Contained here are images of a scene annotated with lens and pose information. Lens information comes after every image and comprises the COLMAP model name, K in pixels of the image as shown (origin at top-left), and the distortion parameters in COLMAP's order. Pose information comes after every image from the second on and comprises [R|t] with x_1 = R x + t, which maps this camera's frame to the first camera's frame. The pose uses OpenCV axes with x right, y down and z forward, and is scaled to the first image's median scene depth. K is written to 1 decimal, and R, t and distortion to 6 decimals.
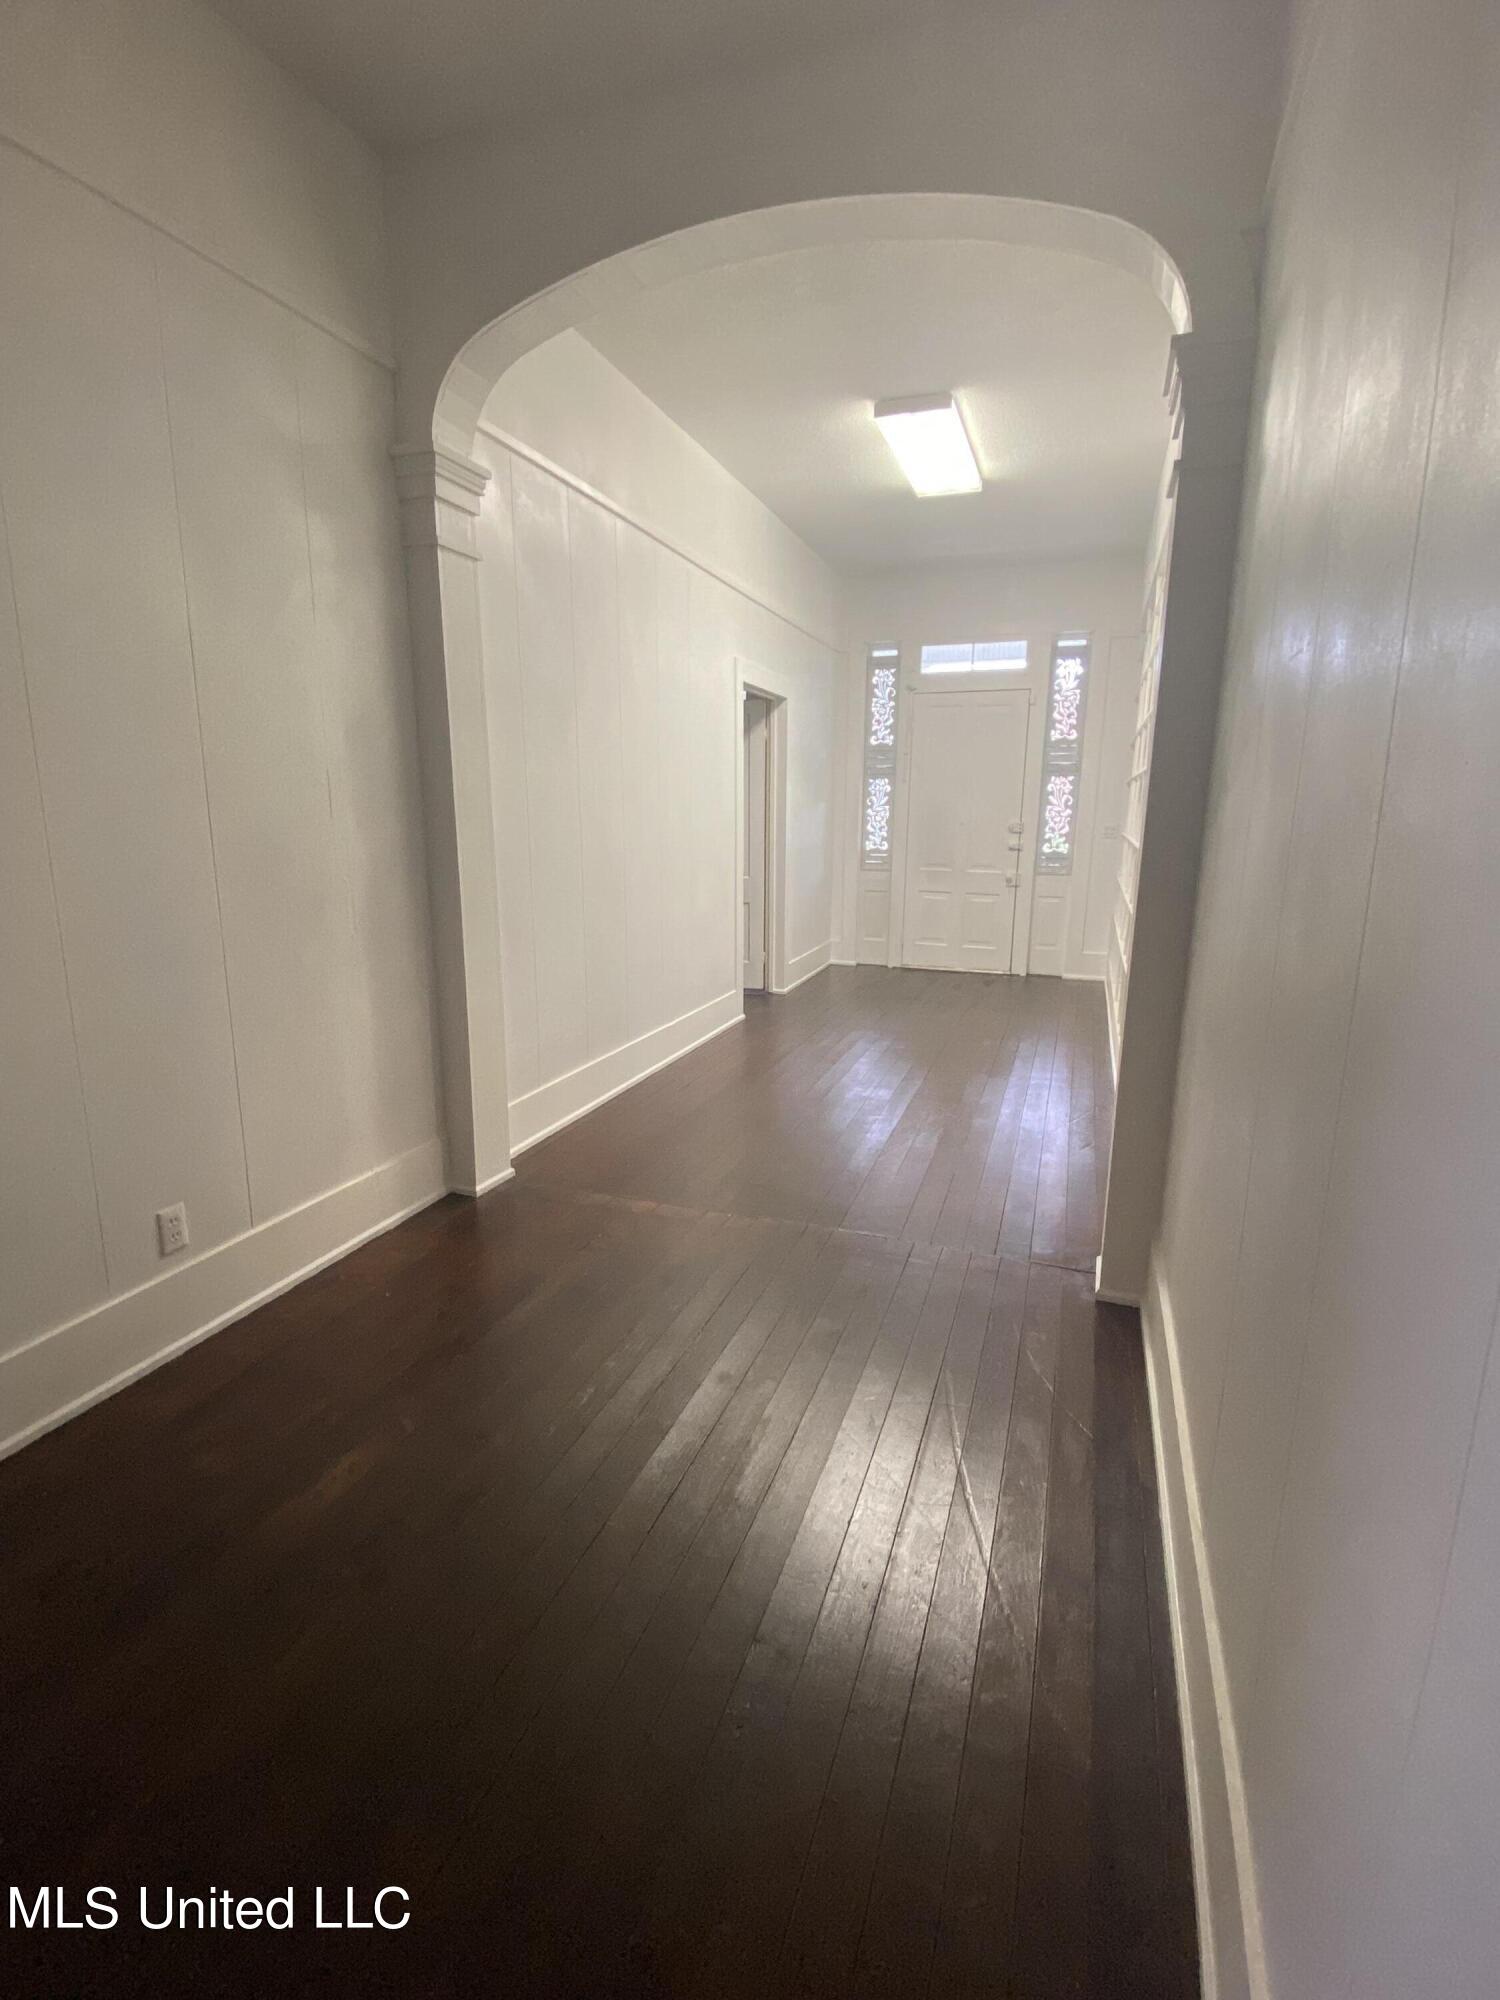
lens RADIAL K [[845.5, 0, 750.0], [0, 845.5, 1000.0], [0, 0, 1]] dist [-0.000103, -0.000033]
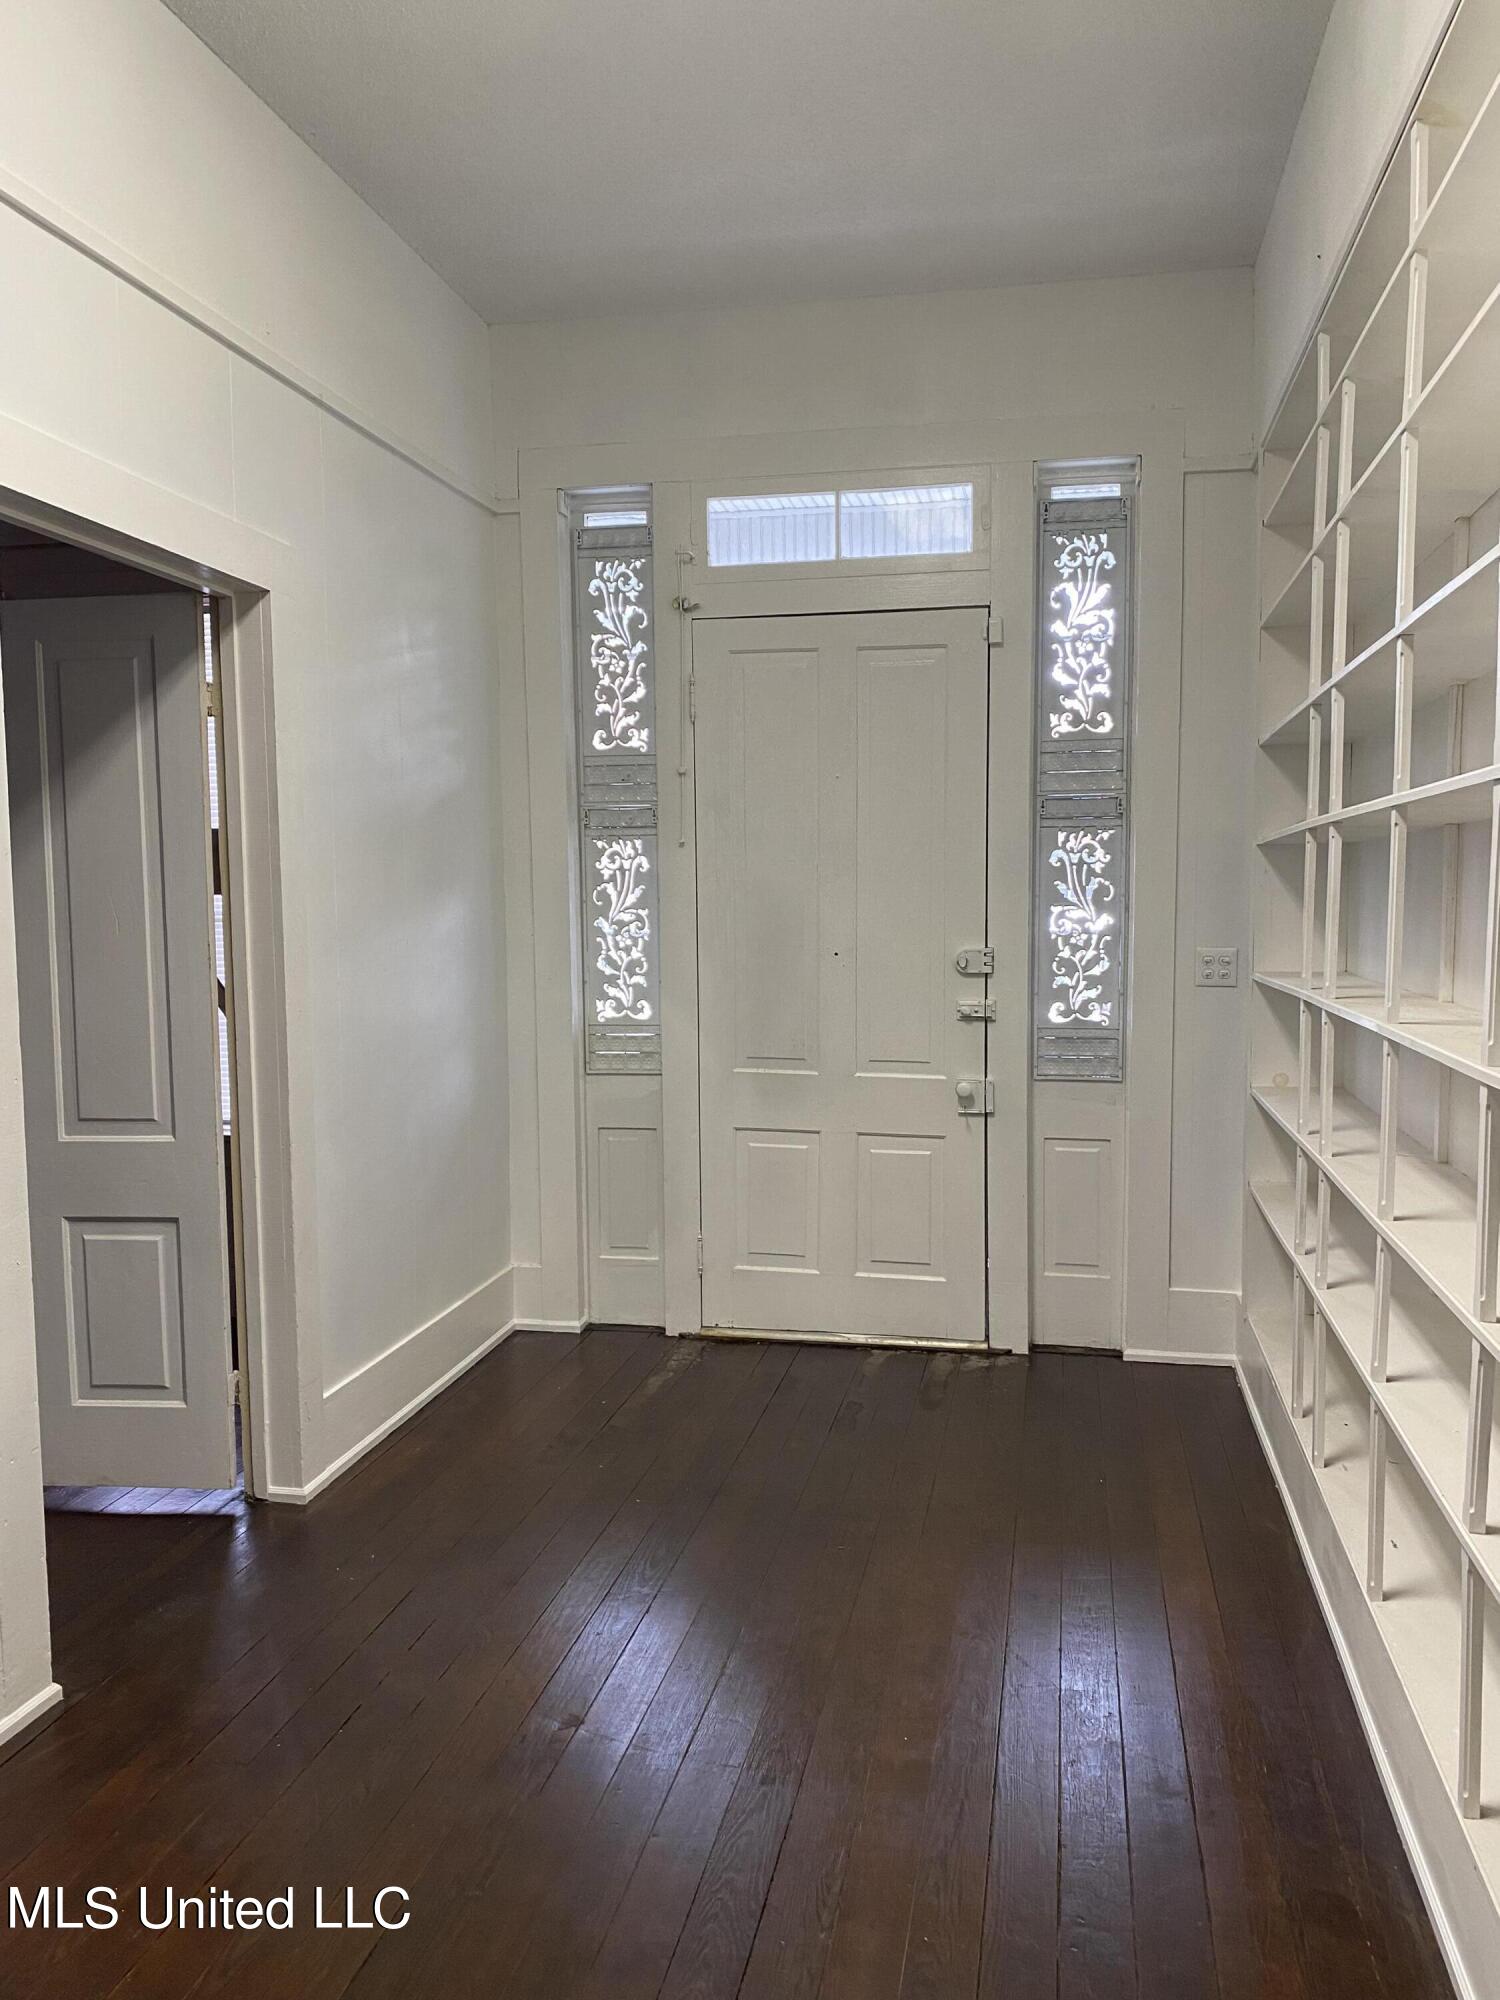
lens RADIAL K [[1529.4, 0, 750.0], [0, 1529.4, 1000.0], [0, 0, 1]] dist [0.056723, -0.000319]
pose [[0.988610, -0.022181, 0.148854, 0.110696], [0.043911, 0.988556, -0.144323, -0.091604], [-0.143949, 0.149215, 0.978271, 0.341217]]
